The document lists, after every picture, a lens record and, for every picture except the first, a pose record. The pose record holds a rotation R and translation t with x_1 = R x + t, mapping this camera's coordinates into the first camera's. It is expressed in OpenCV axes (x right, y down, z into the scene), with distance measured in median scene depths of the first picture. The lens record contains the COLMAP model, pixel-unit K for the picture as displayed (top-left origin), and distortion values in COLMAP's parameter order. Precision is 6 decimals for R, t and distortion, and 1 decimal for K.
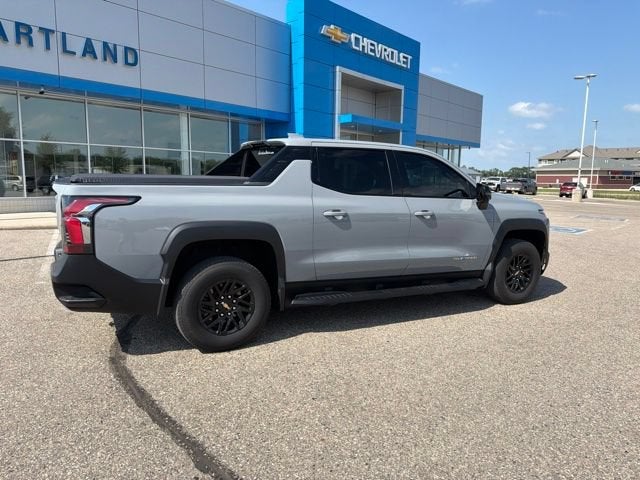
lens RADIAL K [[449.0, 0, 318.0], [0, 449.0, 236.9], [0, 0, 1]] dist [0.038414, -0.049304]
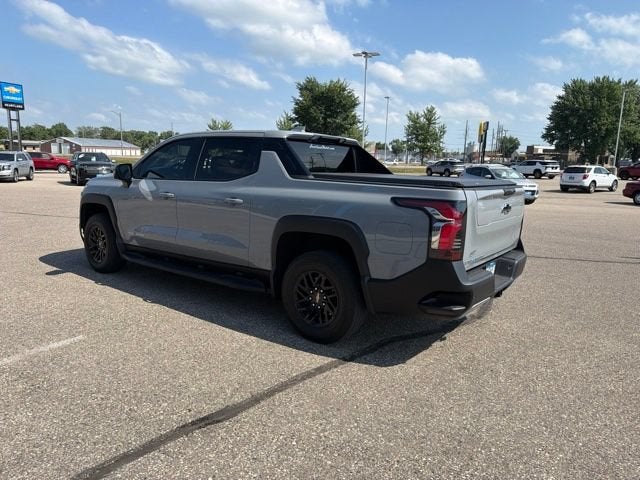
lens RADIAL K [[449.0, 0, 316.2], [0, 449.0, 241.1], [0, 0, 1]] dist [0.038414, -0.049304]
pose [[-0.415630, -0.194997, 0.888385, -1.008314], [0.084741, 0.964197, 0.251283, -0.228951], [-0.905577, 0.179724, -0.384225, 1.383539]]
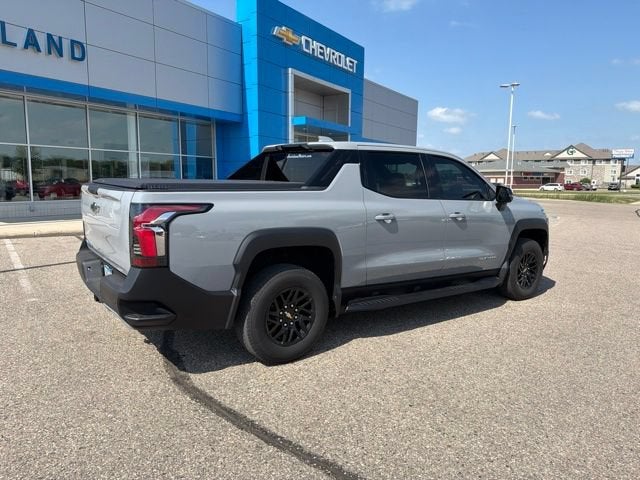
lens RADIAL K [[449.0, 0, 318.1], [0, 449.0, 236.4], [0, 0, 1]] dist [0.038414, -0.049304]
pose [[0.987897, -0.024081, 0.153227, -0.220354], [0.024825, 0.999687, -0.002944, -0.008906], [-0.153109, 0.006713, 0.988187, 0.030786]]
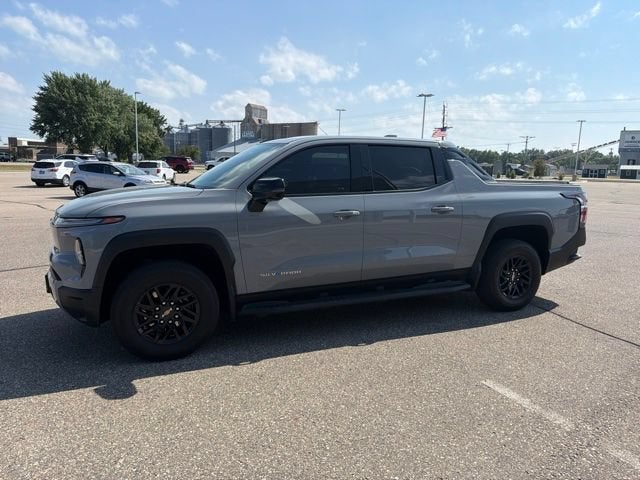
lens RADIAL K [[449.0, 0, 317.7], [0, 449.0, 241.1], [0, 0, 1]] dist [0.038414, -0.049304]
pose [[-0.995517, -0.059887, 0.073215, 0.029479], [-0.035839, 0.955146, 0.293959, -0.292103], [-0.087535, 0.290017, -0.953010, 2.073093]]
